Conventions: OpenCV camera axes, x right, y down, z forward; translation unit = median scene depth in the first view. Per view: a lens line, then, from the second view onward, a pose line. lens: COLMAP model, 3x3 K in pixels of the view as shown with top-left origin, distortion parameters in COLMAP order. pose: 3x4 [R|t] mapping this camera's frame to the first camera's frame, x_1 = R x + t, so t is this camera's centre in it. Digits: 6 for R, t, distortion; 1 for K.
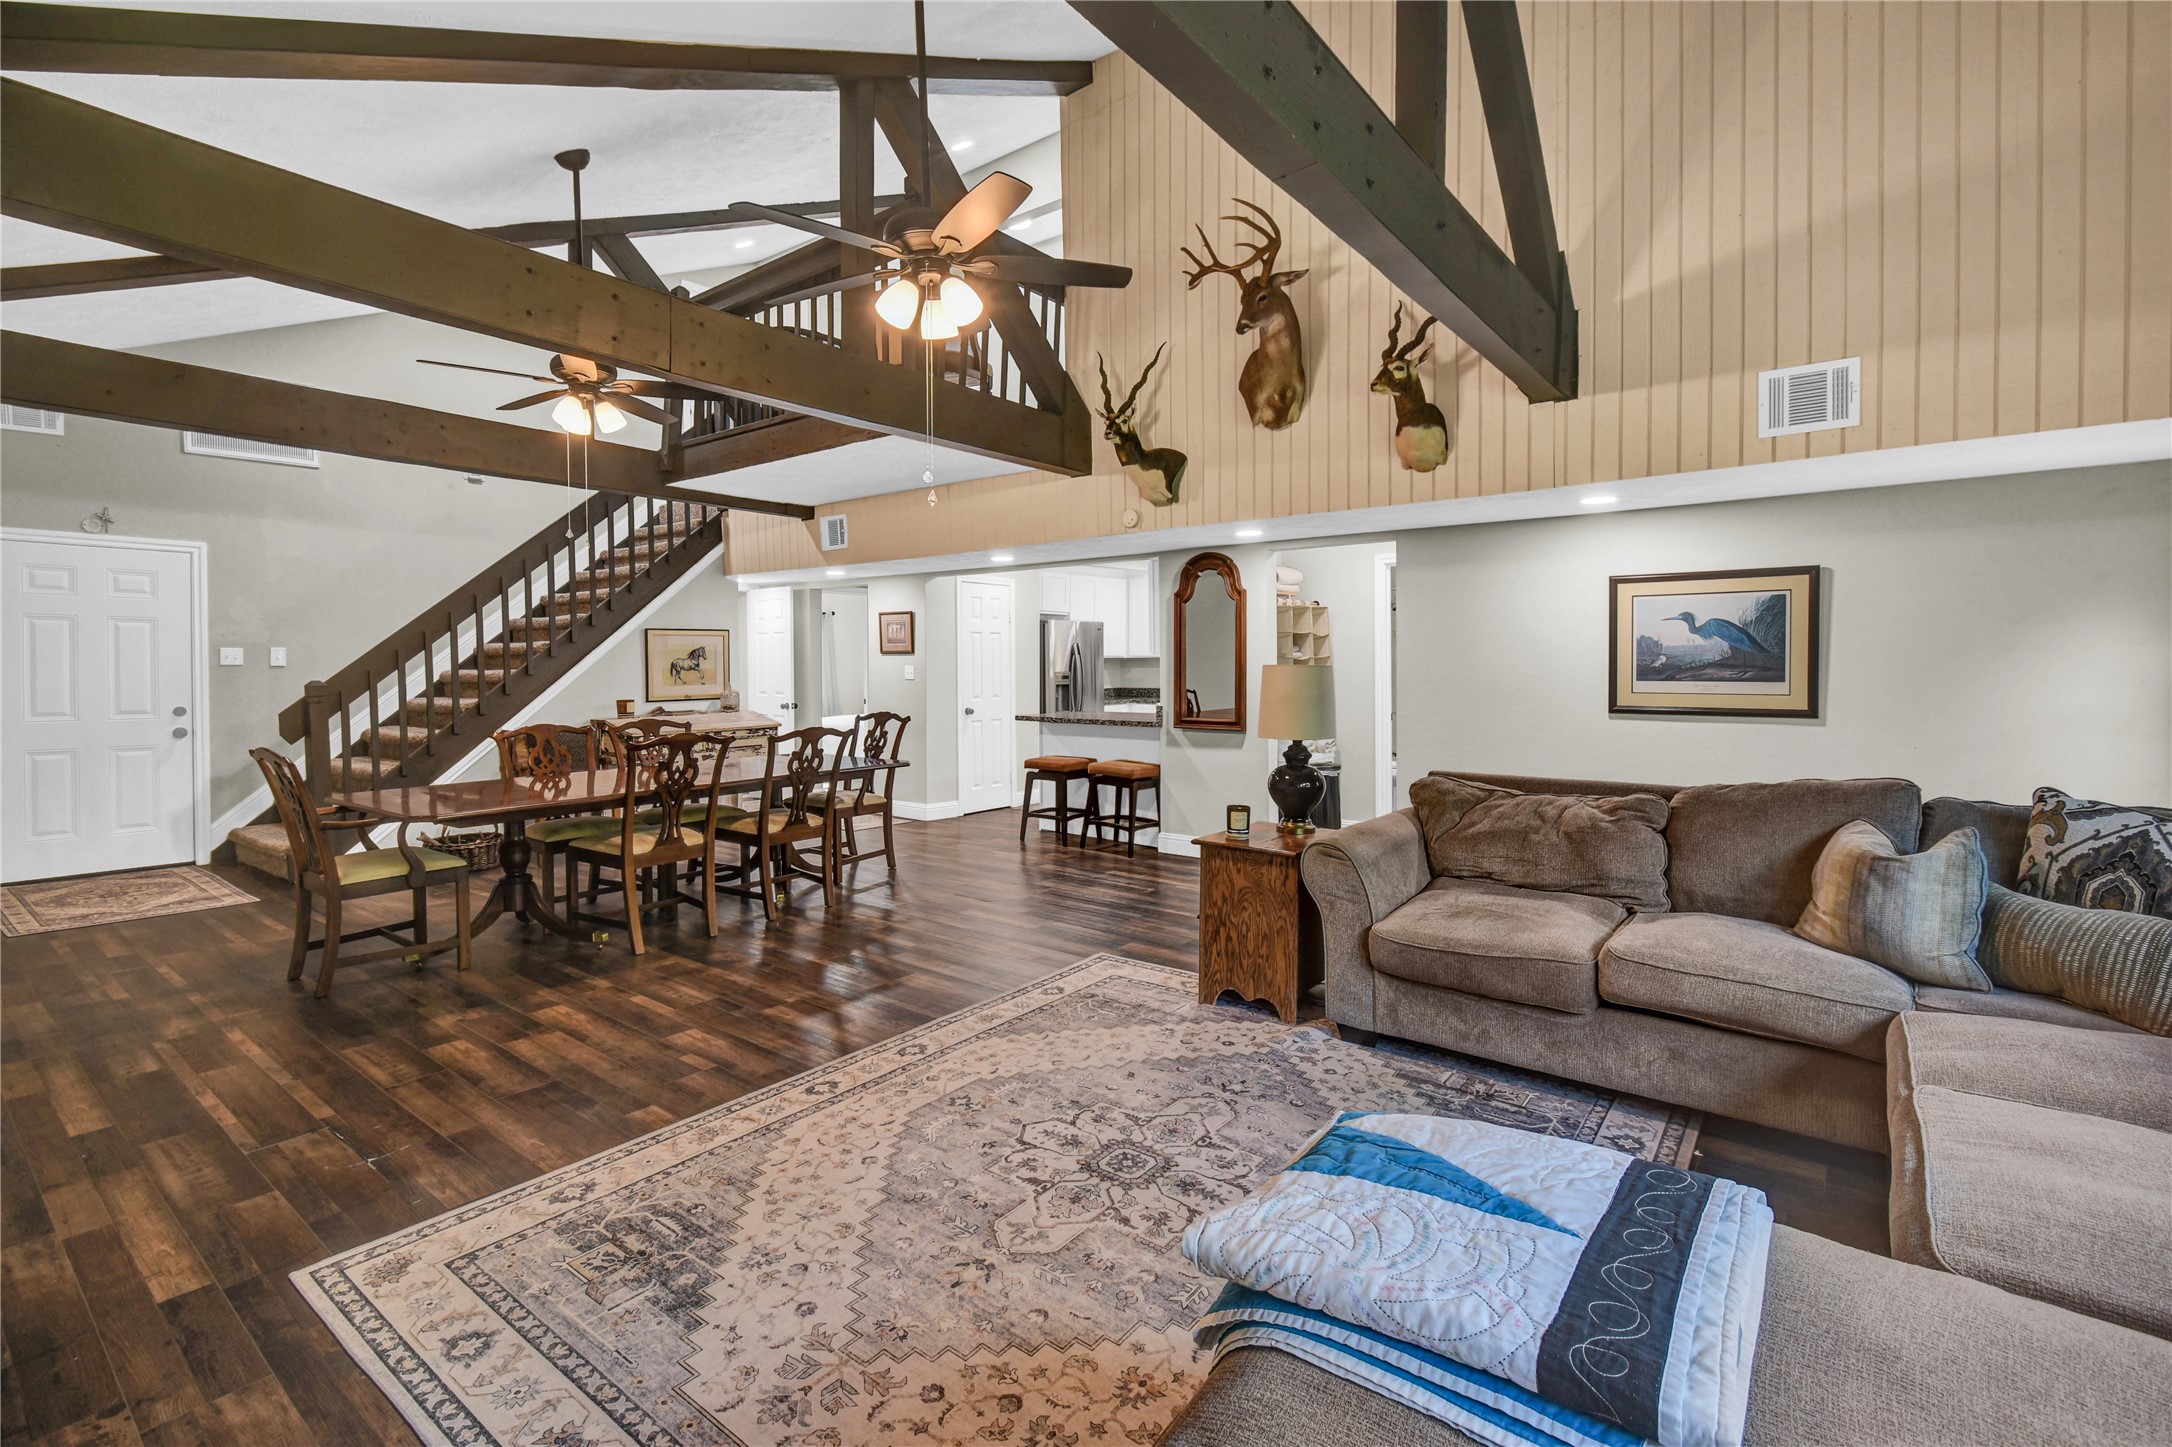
lens RADIAL K [[965.8, 0, 1111.5], [0, 965.8, 673.5], [0, 0, 1]] dist [0.016130, -0.007305]
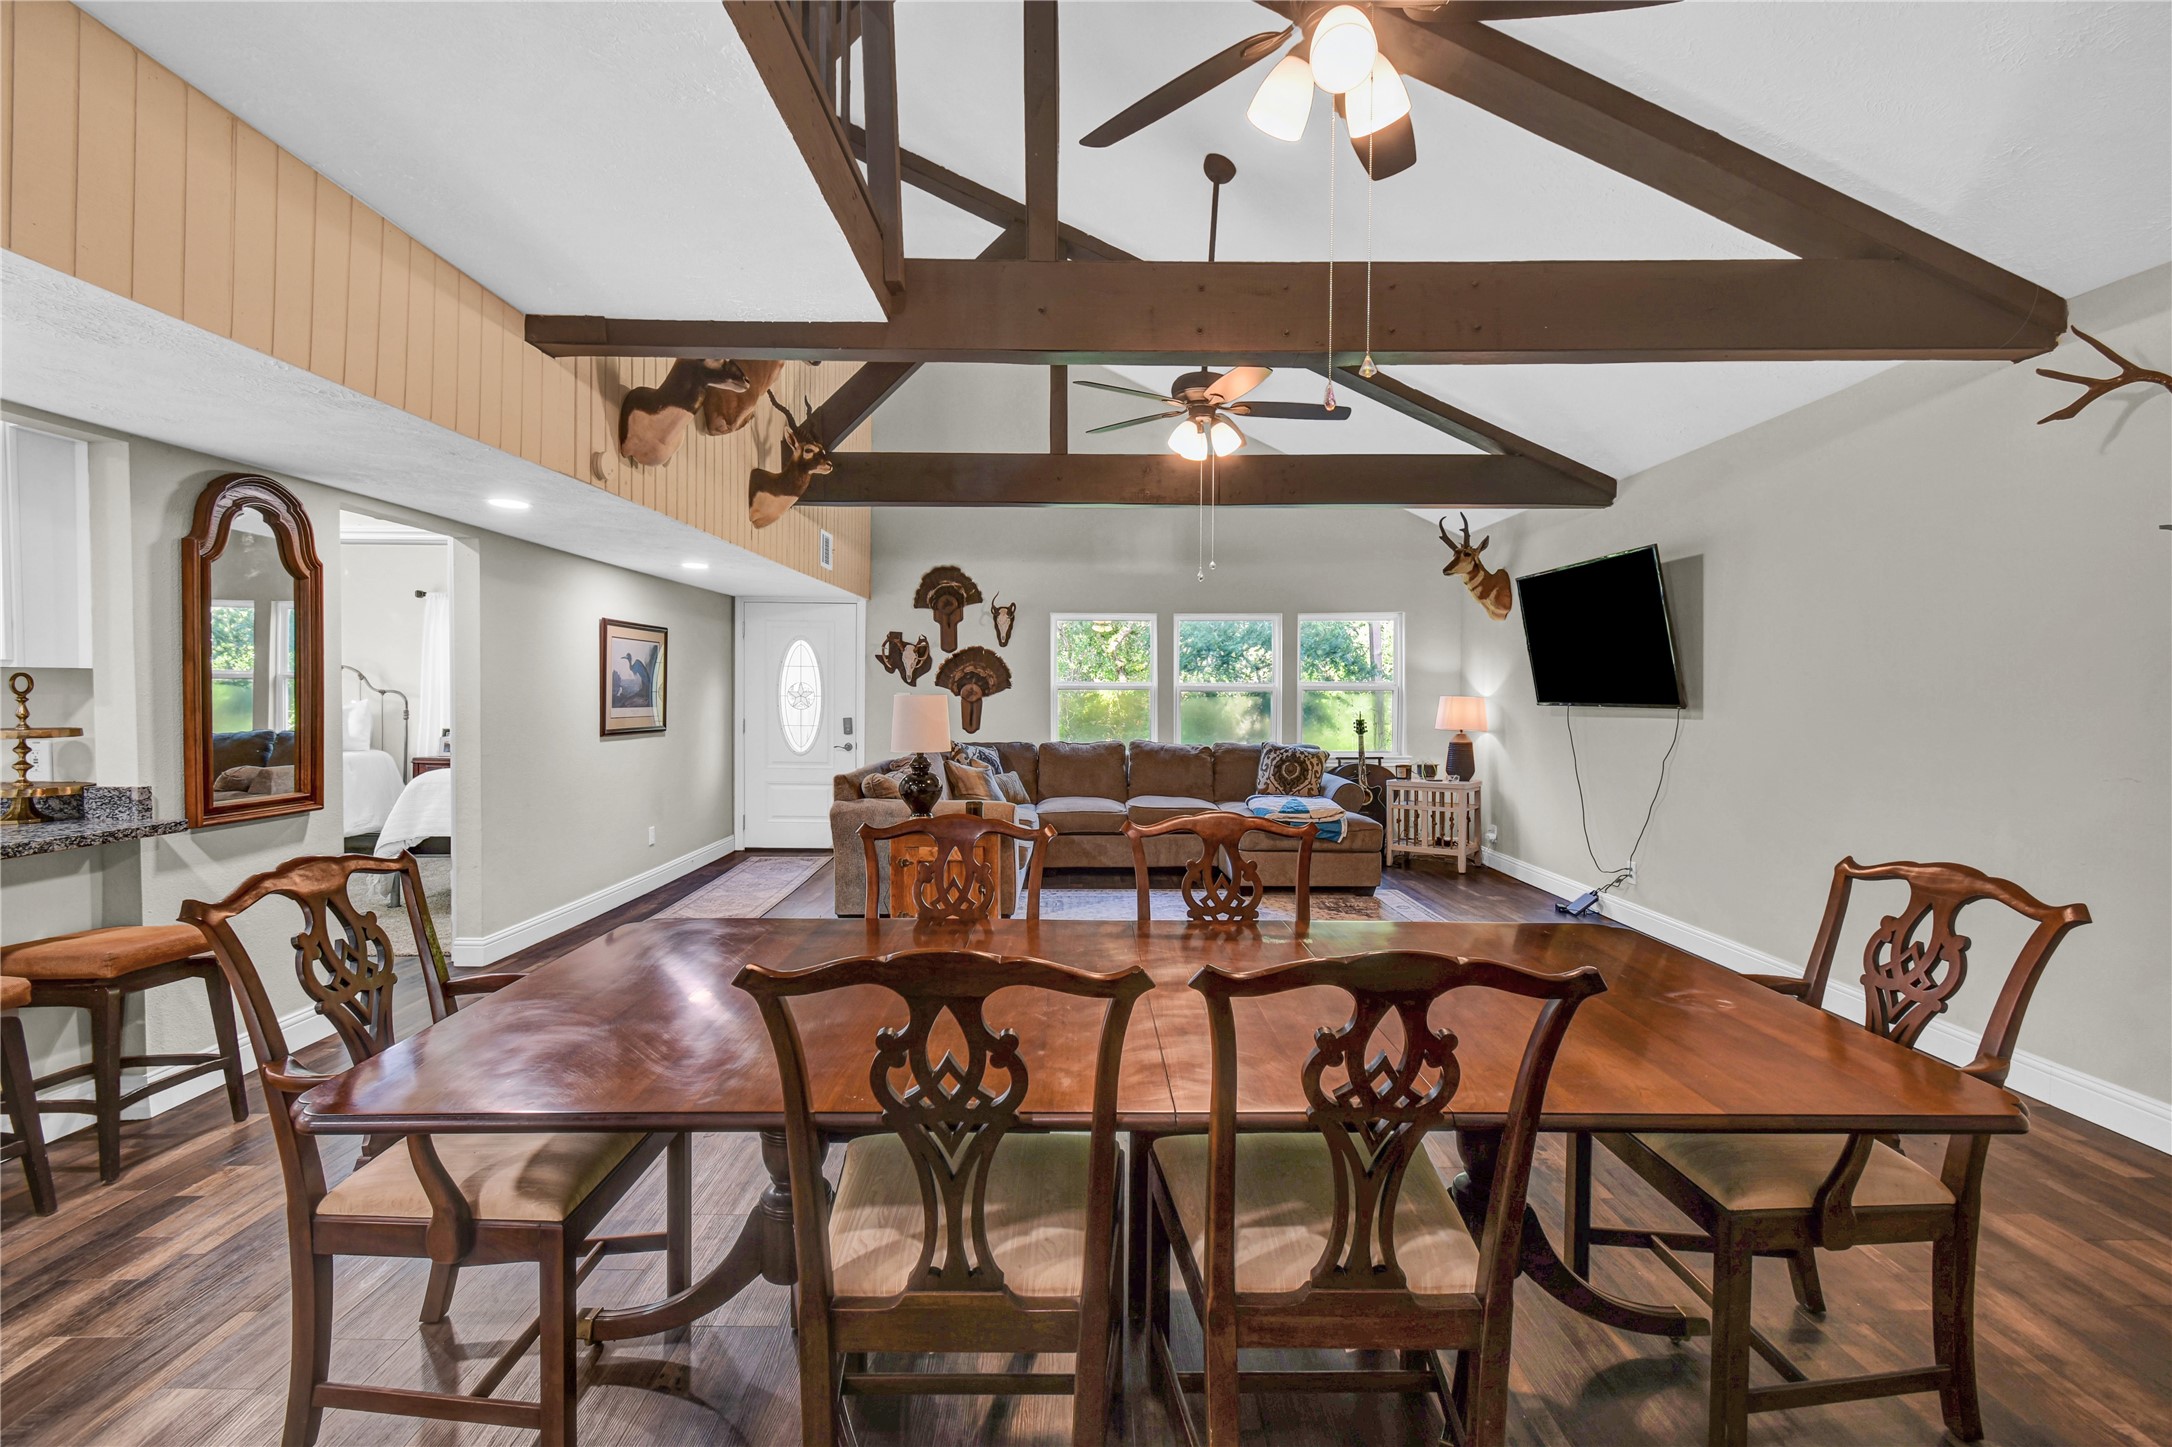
lens RADIAL K [[965.8, 0, 1102.3], [0, 965.8, 715.3], [0, 0, 1]] dist [0.016130, -0.007305]
pose [[-0.615670, -0.017266, 0.787815, -0.761867], [0.003199, 0.999697, 0.024410, -0.010559], [-0.787998, 0.017548, -0.615428, 1.251283]]
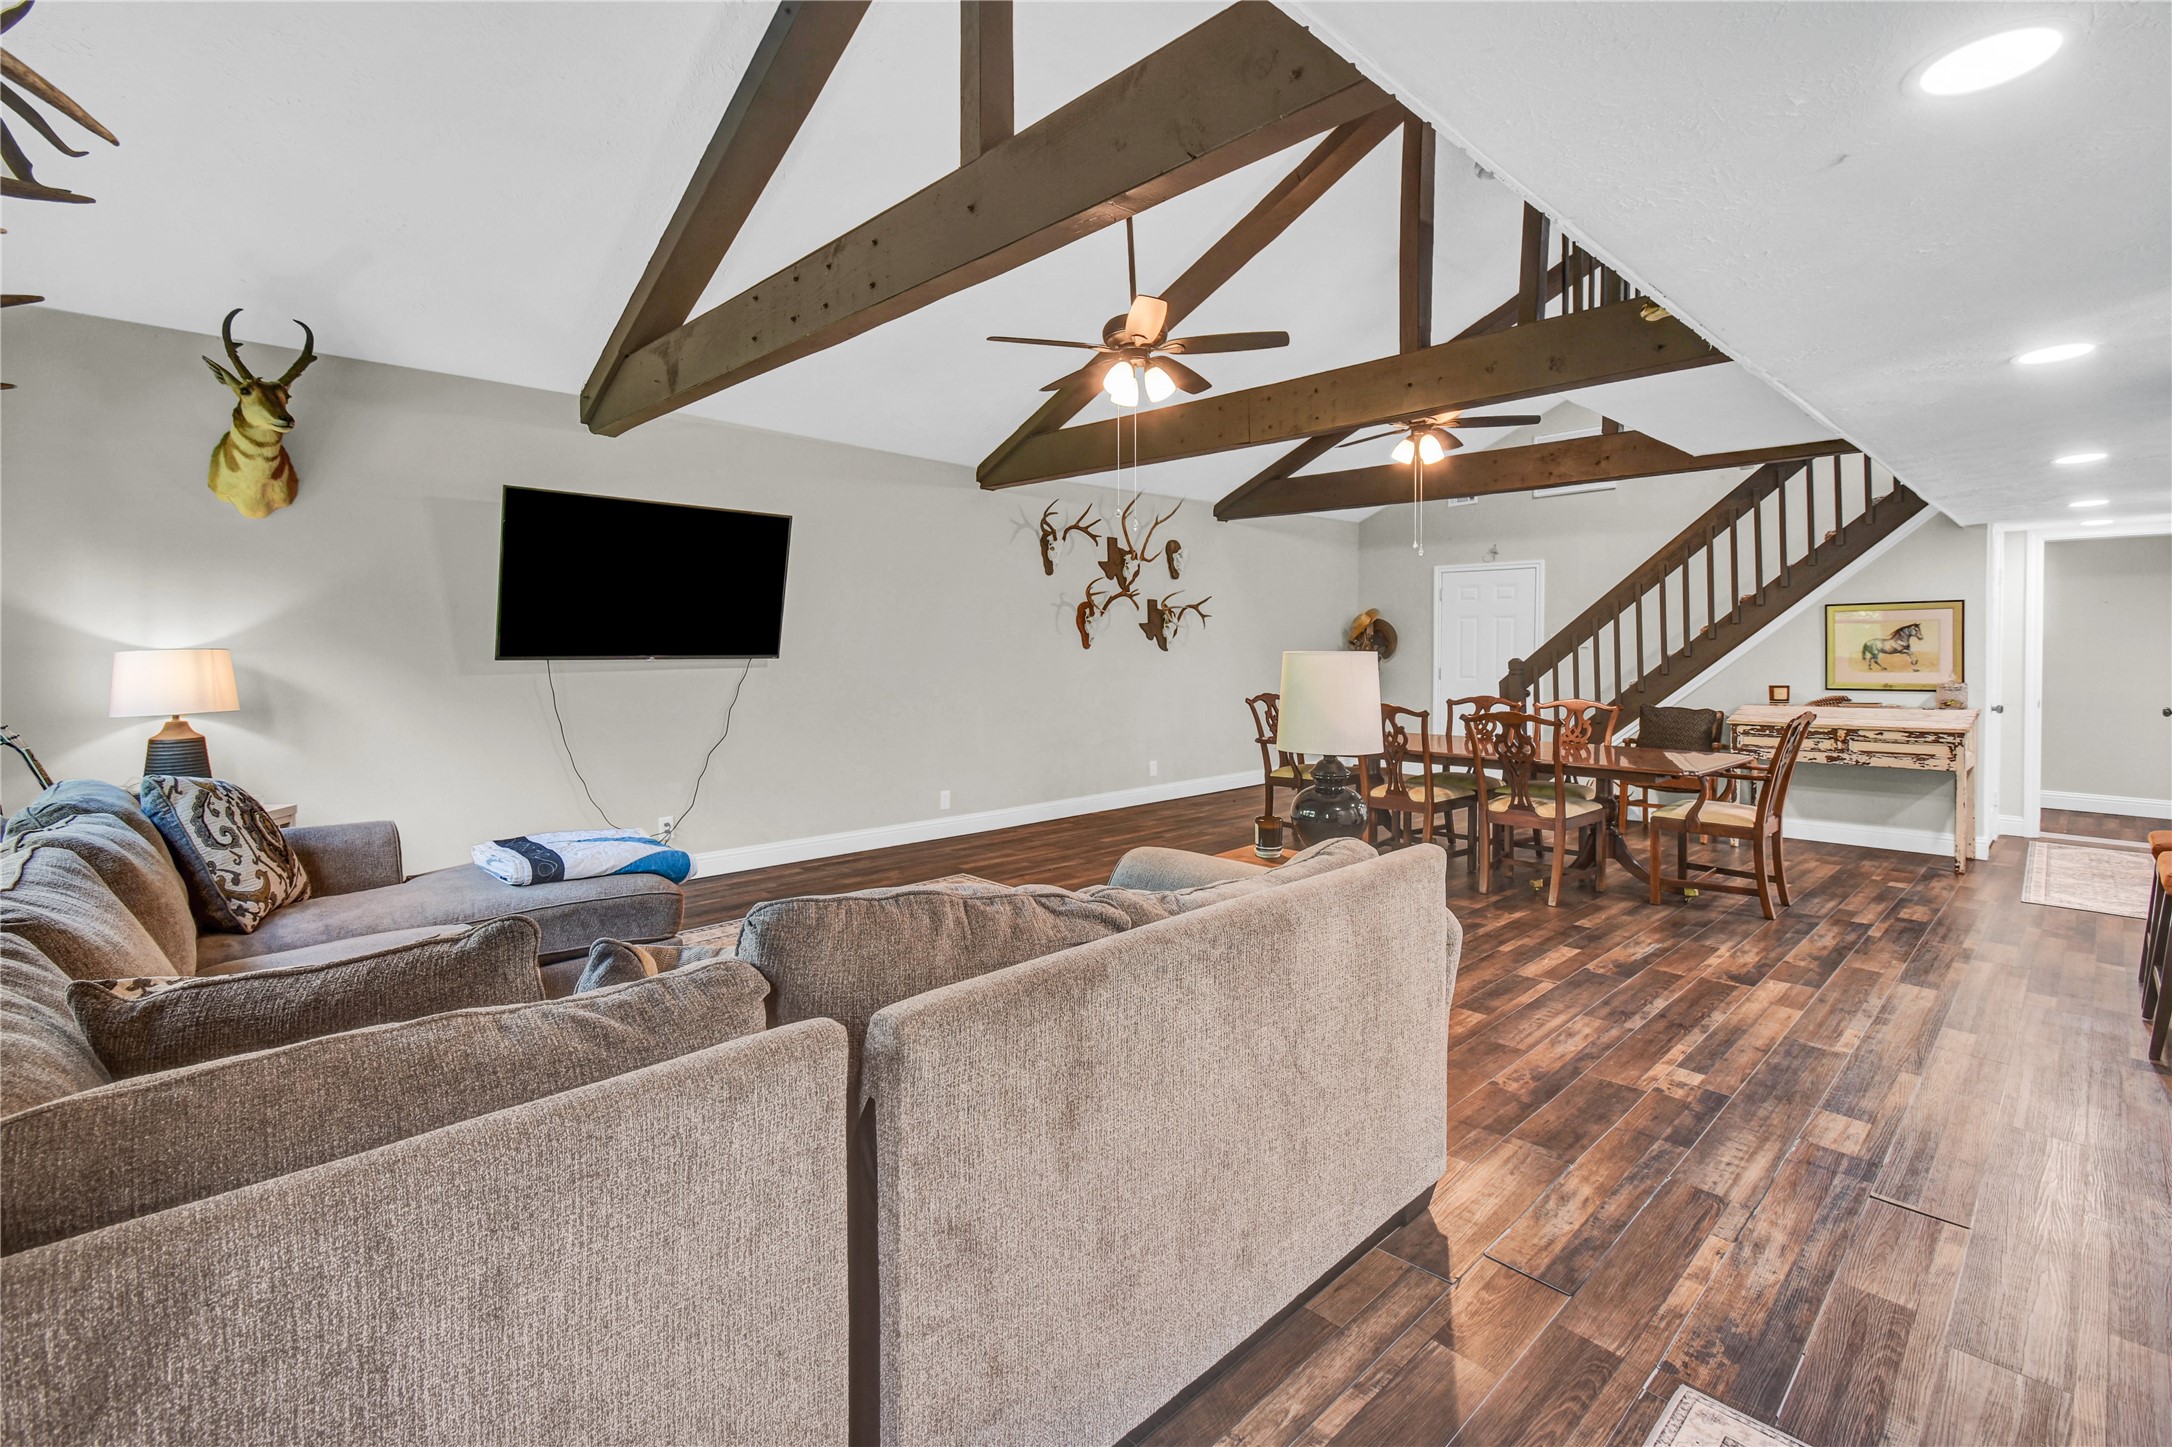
lens RADIAL K [[965.8, 0, 1089.7], [0, 965.8, 653.7], [0, 0, 1]] dist [0.016130, -0.007305]
pose [[-0.165363, 0.010040, -0.986182, 0.741022], [-0.006847, 0.999912, 0.011328, -0.011397], [0.986209, 0.008626, -0.165280, 0.734873]]
